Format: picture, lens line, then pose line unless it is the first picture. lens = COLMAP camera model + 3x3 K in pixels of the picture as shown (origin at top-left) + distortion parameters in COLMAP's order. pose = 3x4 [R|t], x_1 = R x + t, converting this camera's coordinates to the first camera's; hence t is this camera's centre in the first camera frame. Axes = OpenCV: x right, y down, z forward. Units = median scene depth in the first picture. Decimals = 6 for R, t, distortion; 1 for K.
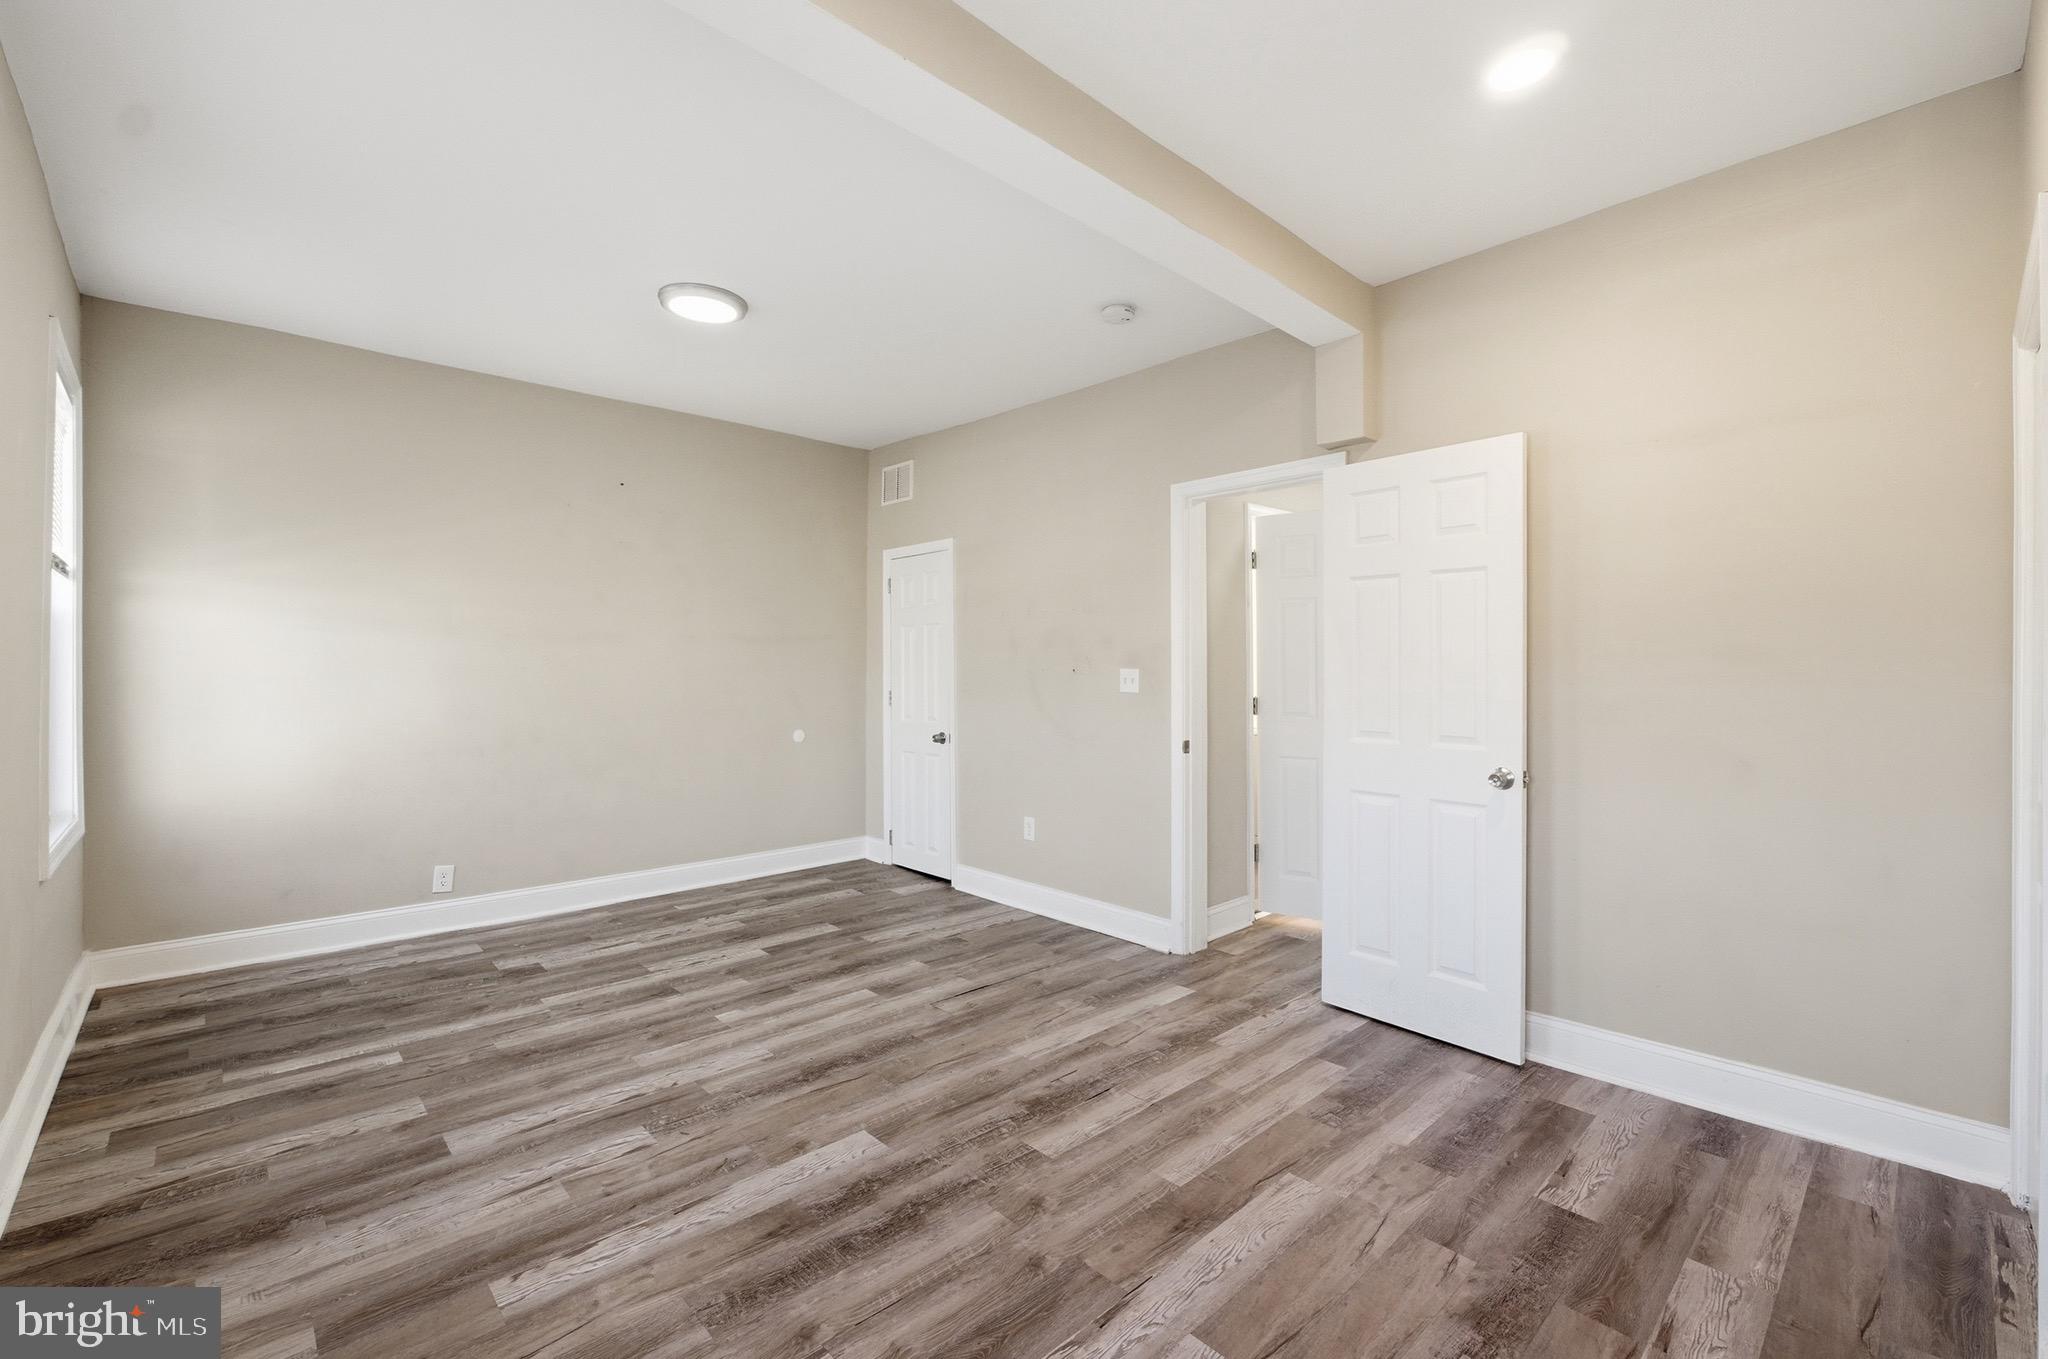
lens RADIAL K [[887.3, 0, 1027.7], [0, 887.3, 669.8], [0, 0, 1]] dist [-0.004417, -0.000599]
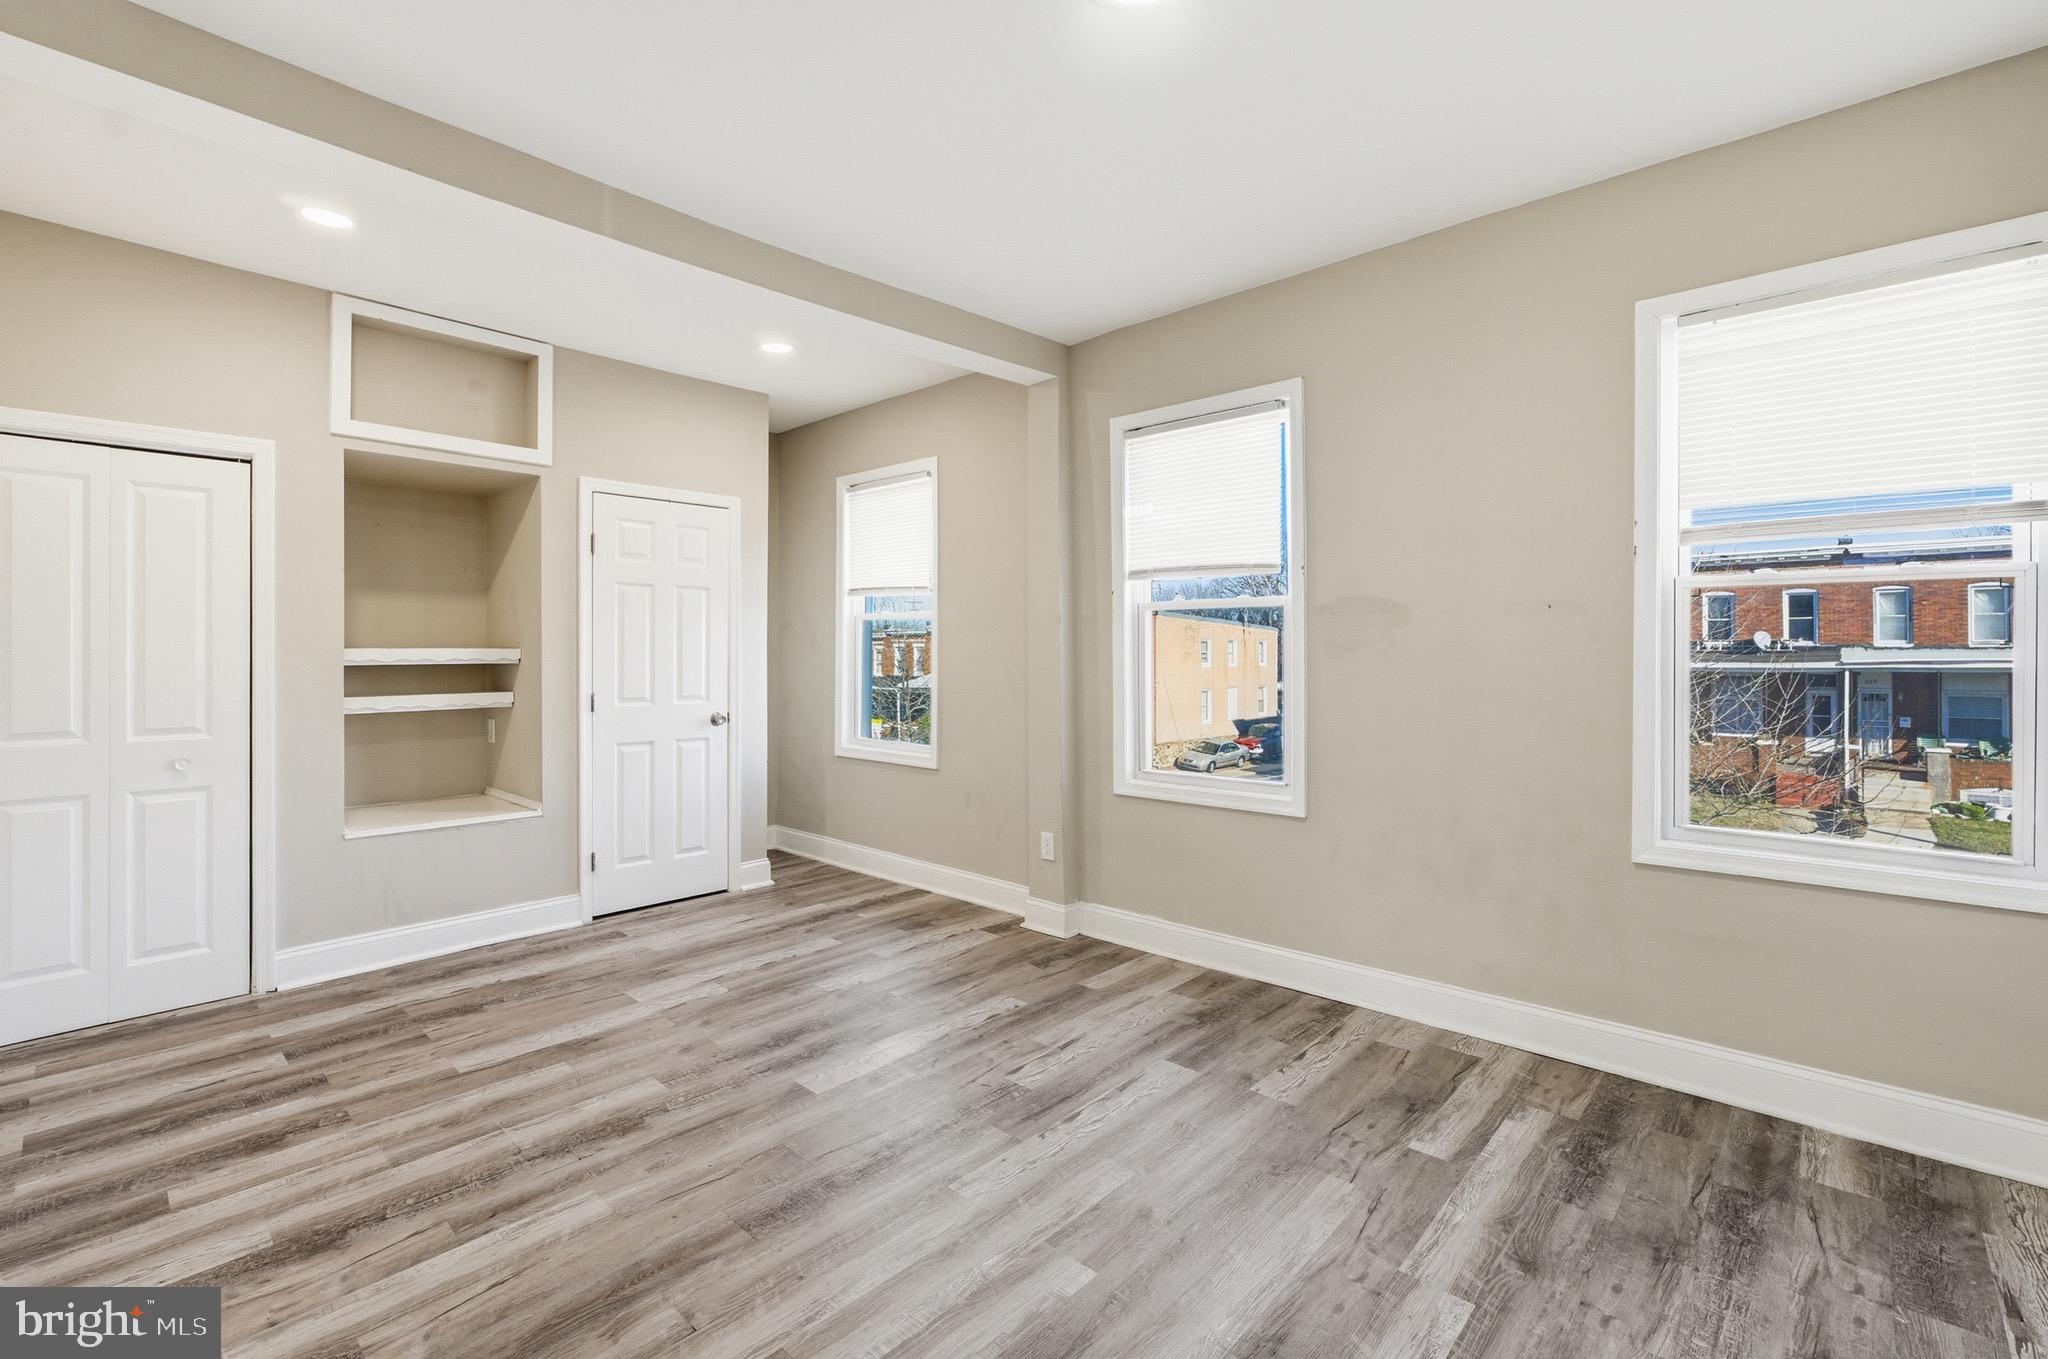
lens RADIAL K [[887.3, 0, 1021.2], [0, 887.3, 661.7], [0, 0, 1]] dist [-0.004417, -0.000599]
pose [[-0.997549, 0.001390, -0.069952, -0.340992], [0.000400, 0.999900, 0.014153, -0.008337], [0.069965, 0.014090, -0.997450, 1.987879]]
